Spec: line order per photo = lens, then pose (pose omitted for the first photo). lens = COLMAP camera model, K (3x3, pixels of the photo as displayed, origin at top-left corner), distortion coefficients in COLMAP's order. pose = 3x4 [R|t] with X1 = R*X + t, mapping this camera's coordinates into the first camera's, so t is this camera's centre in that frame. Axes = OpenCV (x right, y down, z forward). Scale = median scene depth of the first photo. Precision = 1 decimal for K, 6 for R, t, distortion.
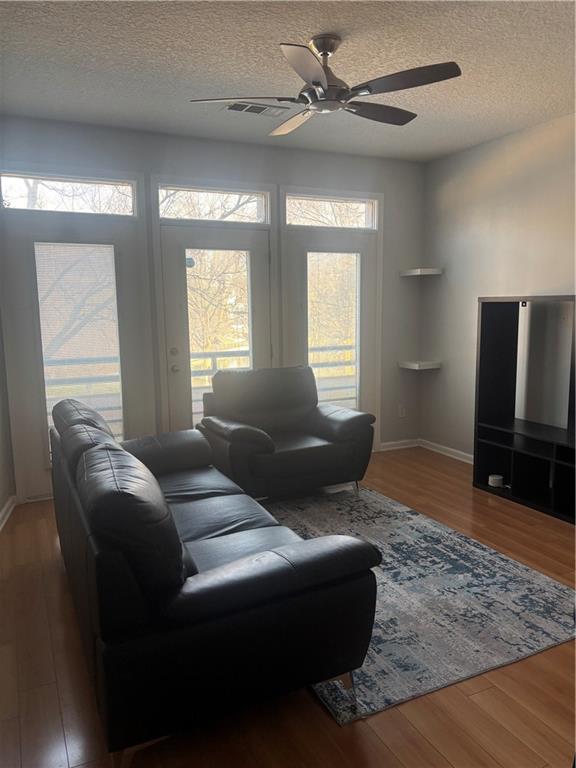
lens RADIAL K [[574.9, 0, 292.5], [0, 574.9, 392.3], [0, 0, 1]] dist [0.015174, -0.003265]
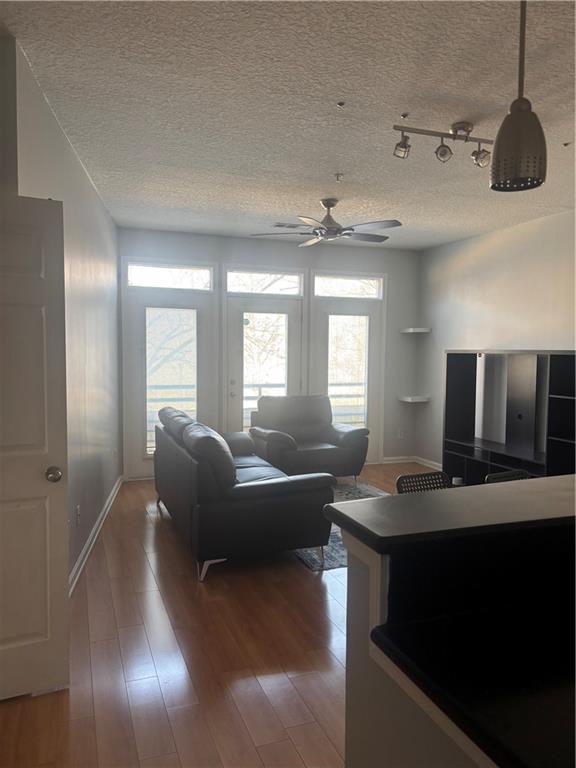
lens RADIAL K [[574.9, 0, 286.8], [0, 574.9, 381.3], [0, 0, 1]] dist [0.015174, -0.003265]
pose [[0.994483, 0.027210, -0.101302, 0.074564], [-0.037209, 0.994475, -0.098162, 0.062369], [0.098072, 0.101390, 0.990001, -0.409640]]
